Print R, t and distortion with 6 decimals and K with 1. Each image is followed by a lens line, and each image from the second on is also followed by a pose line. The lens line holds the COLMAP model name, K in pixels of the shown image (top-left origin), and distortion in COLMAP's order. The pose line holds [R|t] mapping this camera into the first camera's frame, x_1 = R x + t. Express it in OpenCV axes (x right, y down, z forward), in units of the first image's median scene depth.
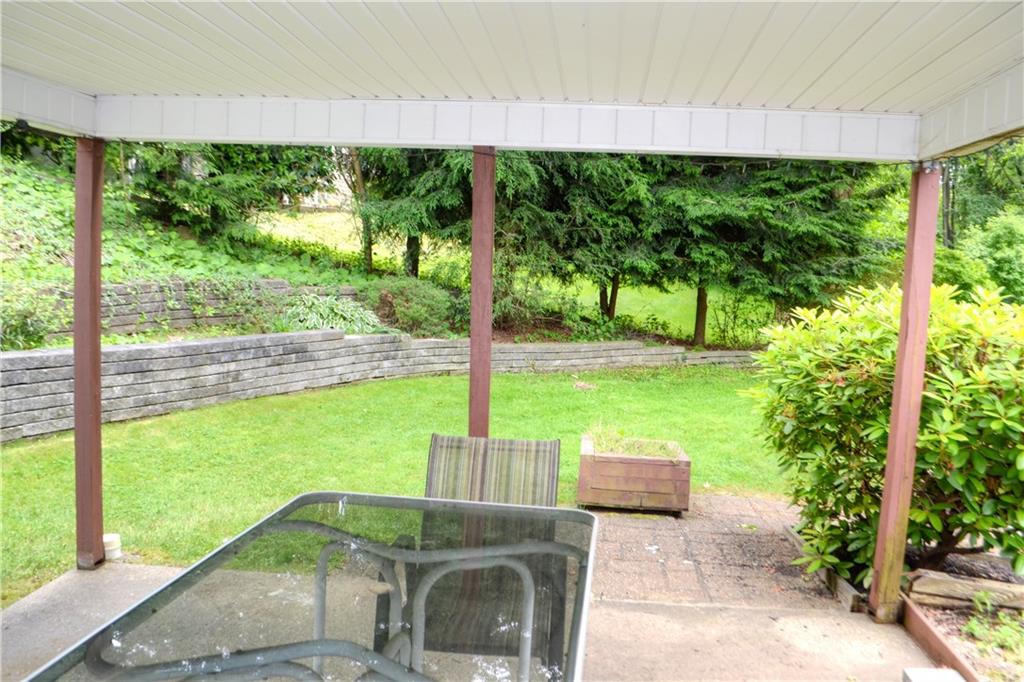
lens RADIAL K [[814.1, 0, 527.4], [0, 814.1, 342.1], [0, 0, 1]] dist [-0.081021, 0.013903]
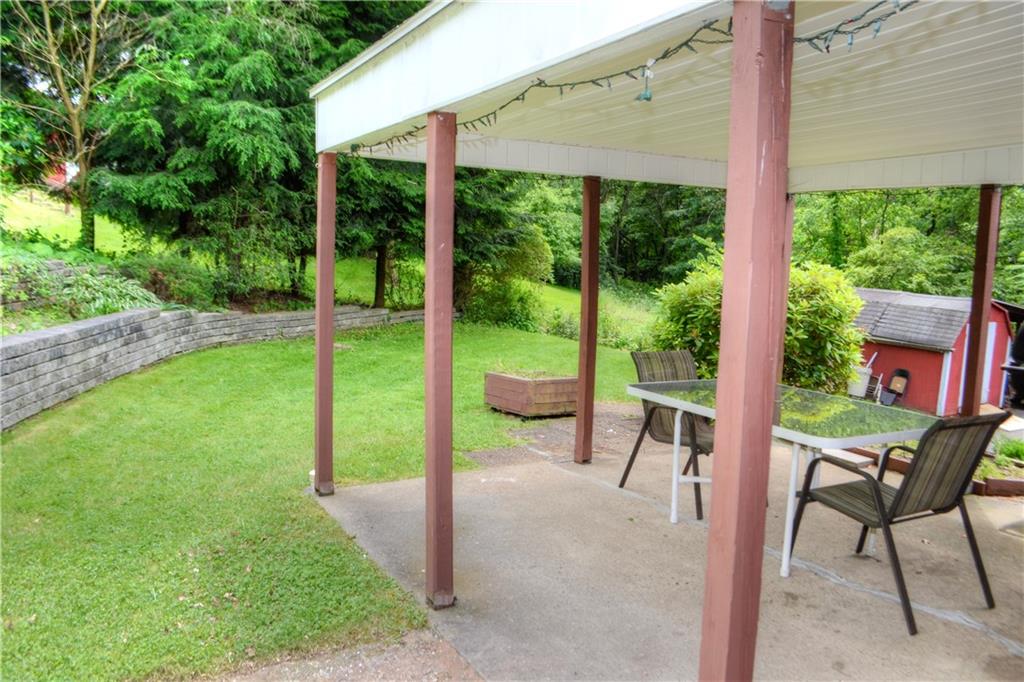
lens RADIAL K [[814.1, 0, 527.4], [0, 814.1, 342.1], [0, 0, 1]] dist [-0.081021, 0.013903]
pose [[0.840650, -0.076305, 0.536176, -0.319867], [0.052688, 0.996851, 0.059259, -0.005677], [-0.539009, -0.021566, 0.842024, -0.085713]]
